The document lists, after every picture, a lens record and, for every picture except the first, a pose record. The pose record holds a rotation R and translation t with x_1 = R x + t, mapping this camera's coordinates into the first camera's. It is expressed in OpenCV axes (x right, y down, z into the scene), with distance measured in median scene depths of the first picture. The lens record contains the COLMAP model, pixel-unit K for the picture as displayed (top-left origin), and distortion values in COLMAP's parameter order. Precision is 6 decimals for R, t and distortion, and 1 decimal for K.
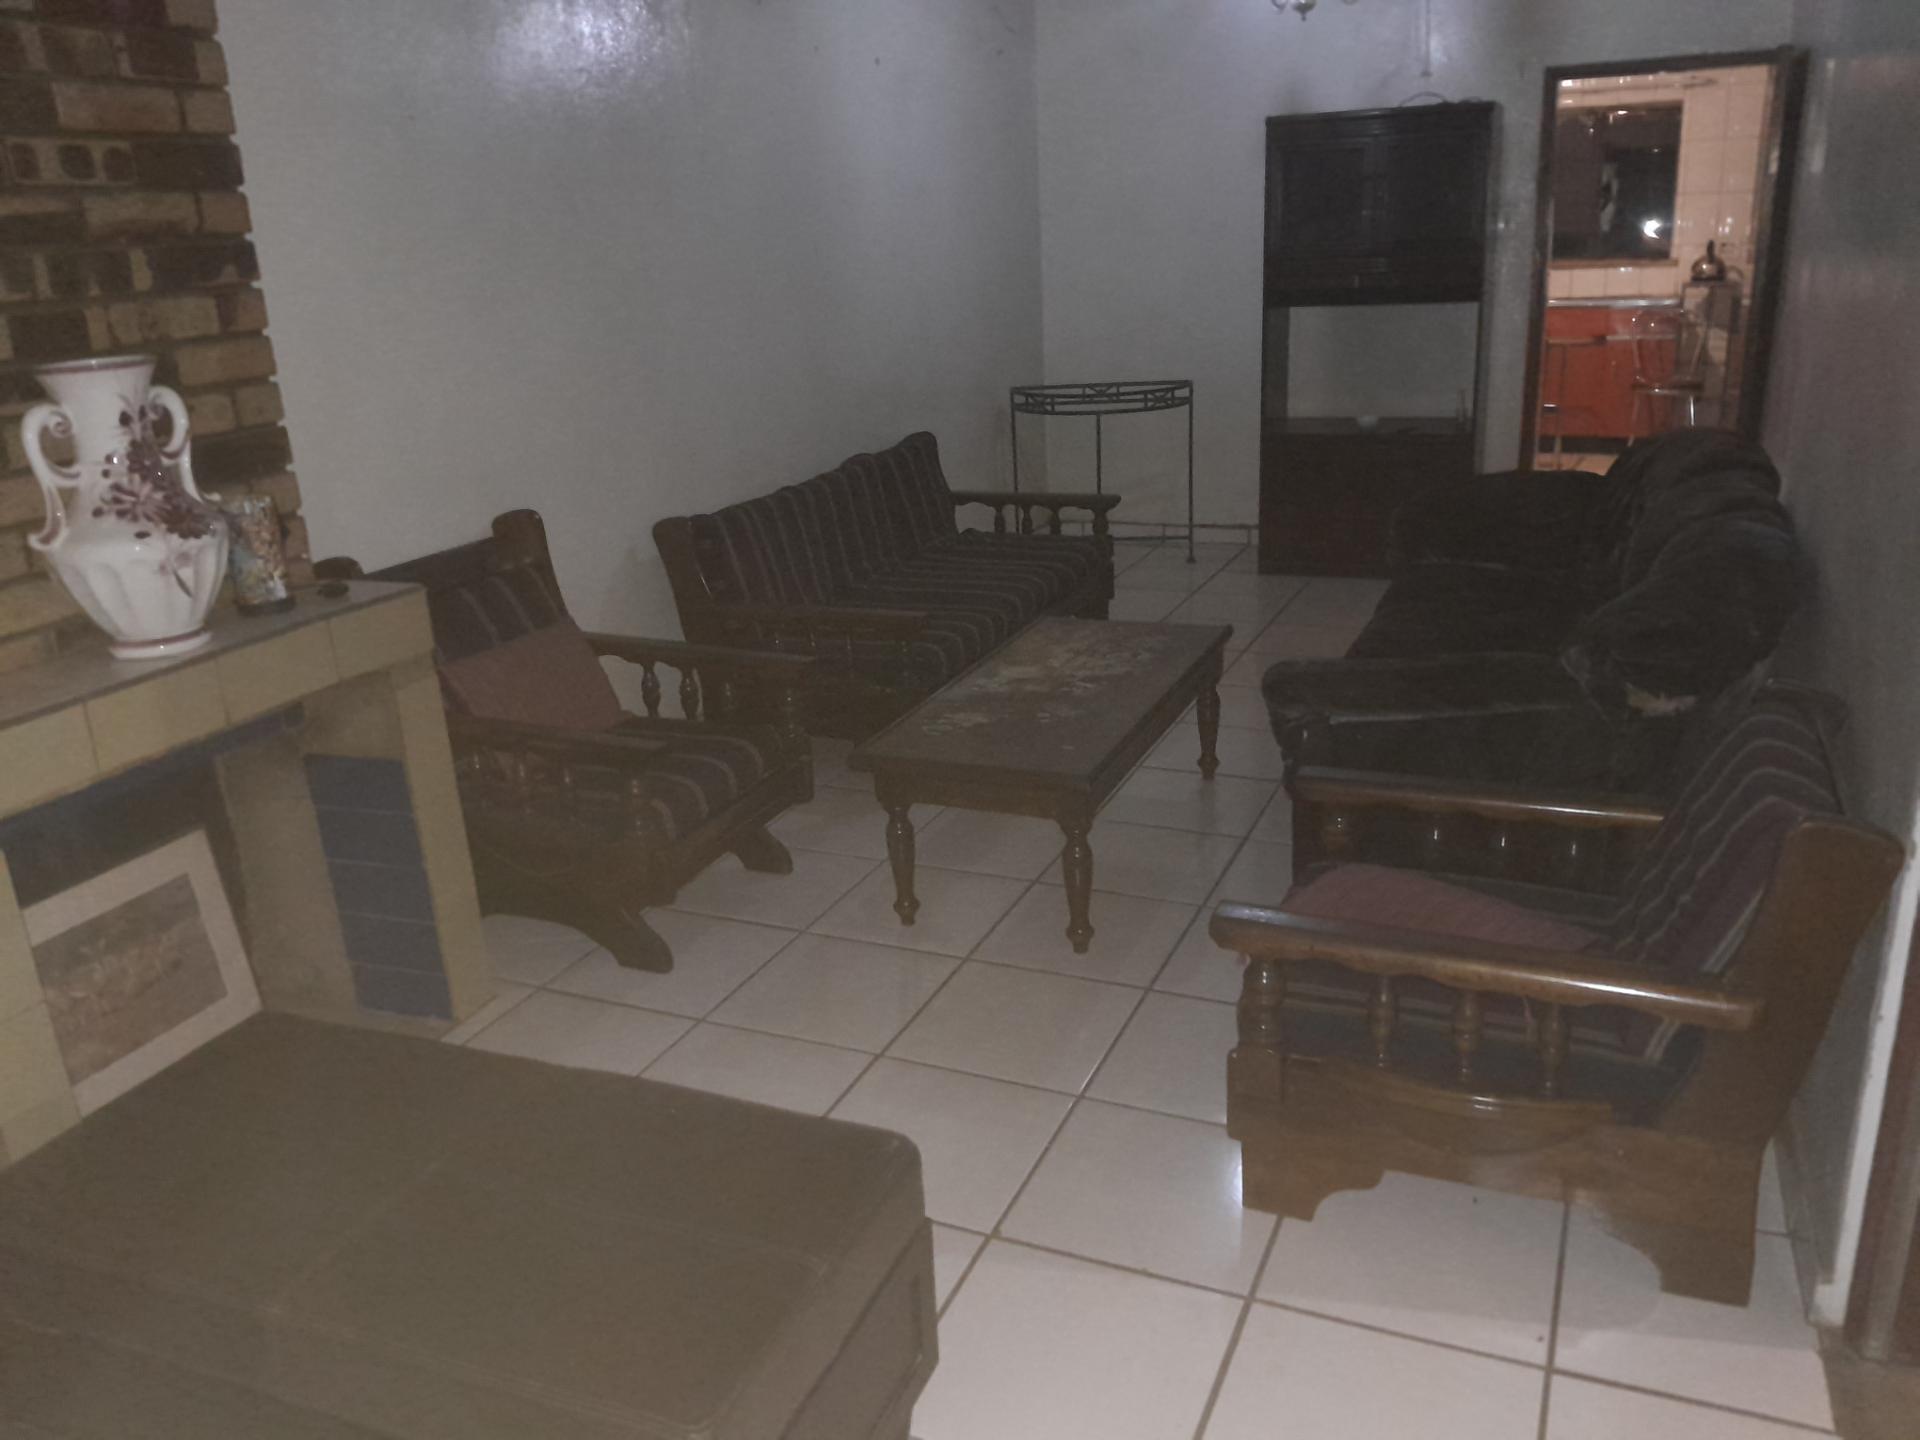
lens RADIAL K [[1486.1, 0, 960.0], [0, 1486.1, 720.0], [0, 0, 1]] dist [0.045651, -0.006967]
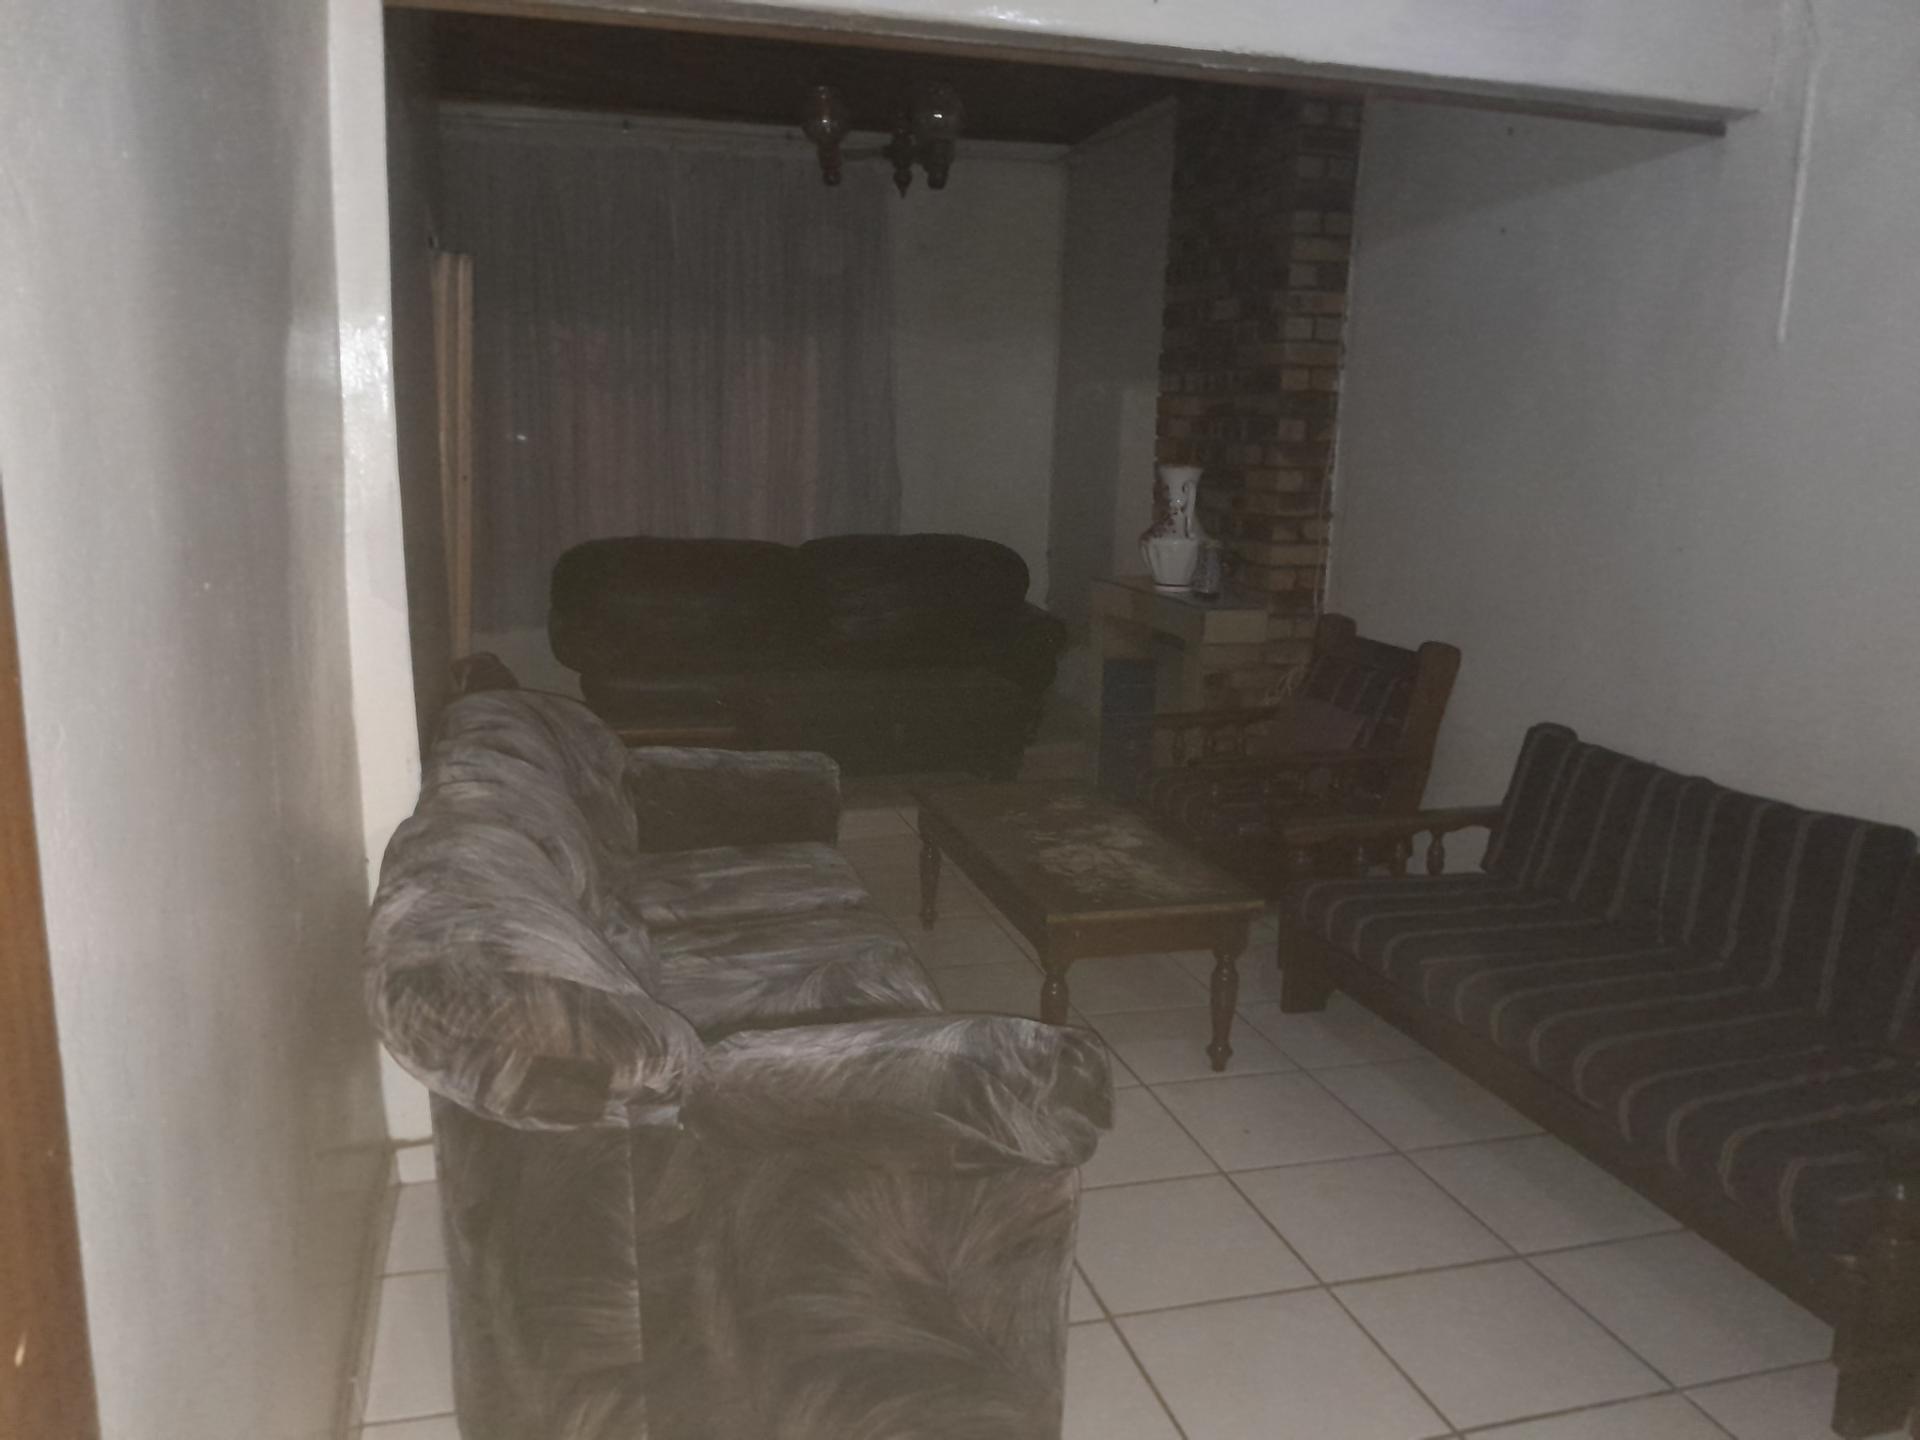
lens RADIAL K [[1486.1, 0, 960.0], [0, 1486.1, 720.0], [0, 0, 1]] dist [0.045651, -0.006967]
pose [[-0.763428, 0.165419, -0.624351, 1.119375], [-0.188592, 0.867434, 0.460424, -0.826551], [0.617746, 0.469248, -0.631027, 2.238509]]
